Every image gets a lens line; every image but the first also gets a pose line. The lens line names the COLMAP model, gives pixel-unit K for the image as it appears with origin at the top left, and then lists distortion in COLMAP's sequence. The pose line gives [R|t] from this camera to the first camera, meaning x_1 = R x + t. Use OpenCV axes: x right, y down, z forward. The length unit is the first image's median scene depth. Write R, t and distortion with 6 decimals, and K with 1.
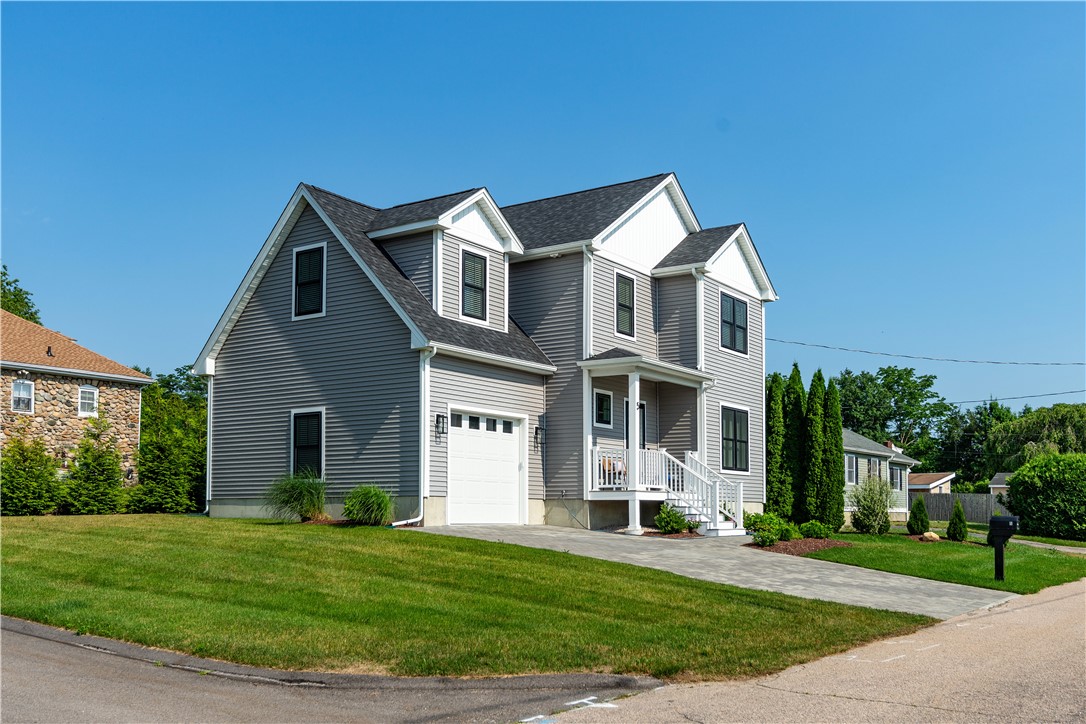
lens RADIAL K [[976.2, 0, 543.0], [0, 976.2, 362.0], [0, 0, 1]] dist [-0.001002, 0.002964]
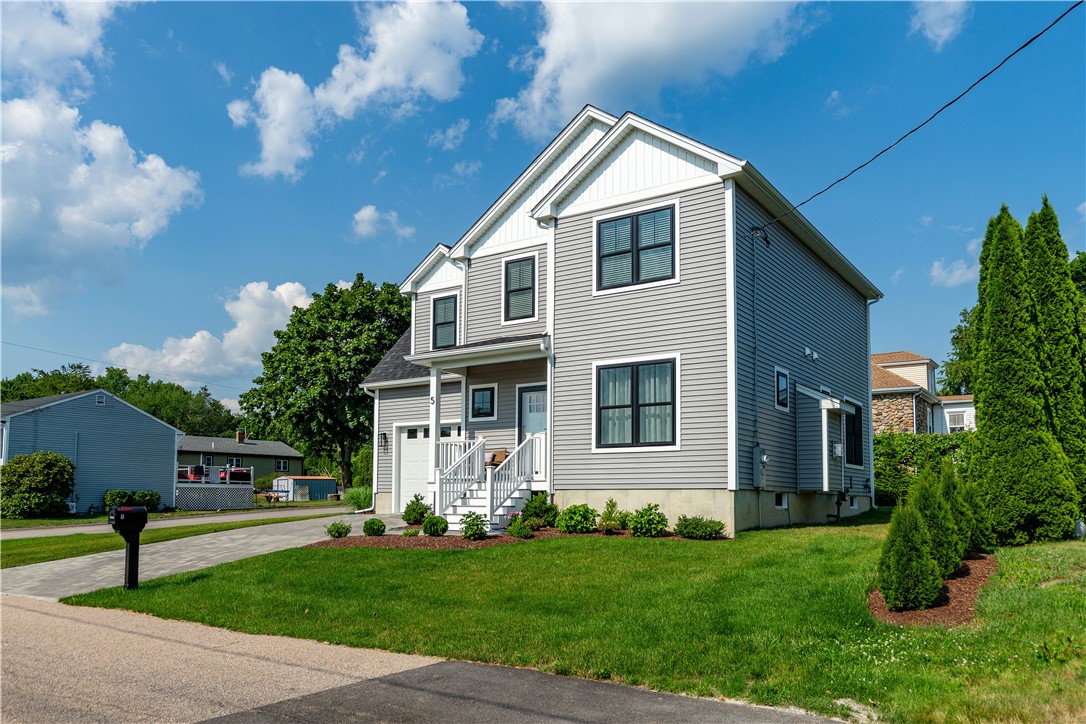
lens RADIAL K [[804.7, 0, 543.0], [0, 804.7, 362.0], [0, 0, 1]] dist [-0.002291, -0.001024]
pose [[0.010202, -0.177092, -0.984141, 0.894086], [0.145488, 0.973983, -0.173756, 0.161101], [0.989307, -0.141408, 0.035701, 1.028847]]
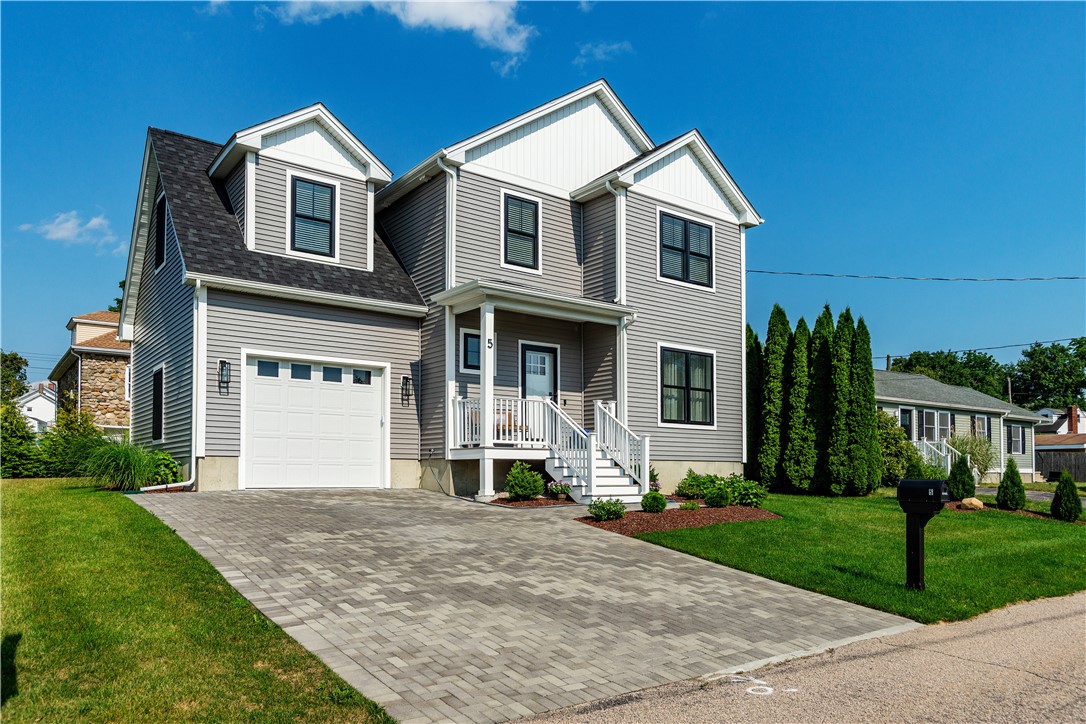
lens RADIAL K [[740.8, 0, 541.9], [0, 740.8, 388.5], [0, 0, 1]] dist [0.002029, -0.000083]
pose [[0.952496, -0.037788, -0.302197, 0.304123], [0.049124, 0.998342, 0.029996, 0.062194], [0.300563, -0.043417, 0.952773, 0.400367]]
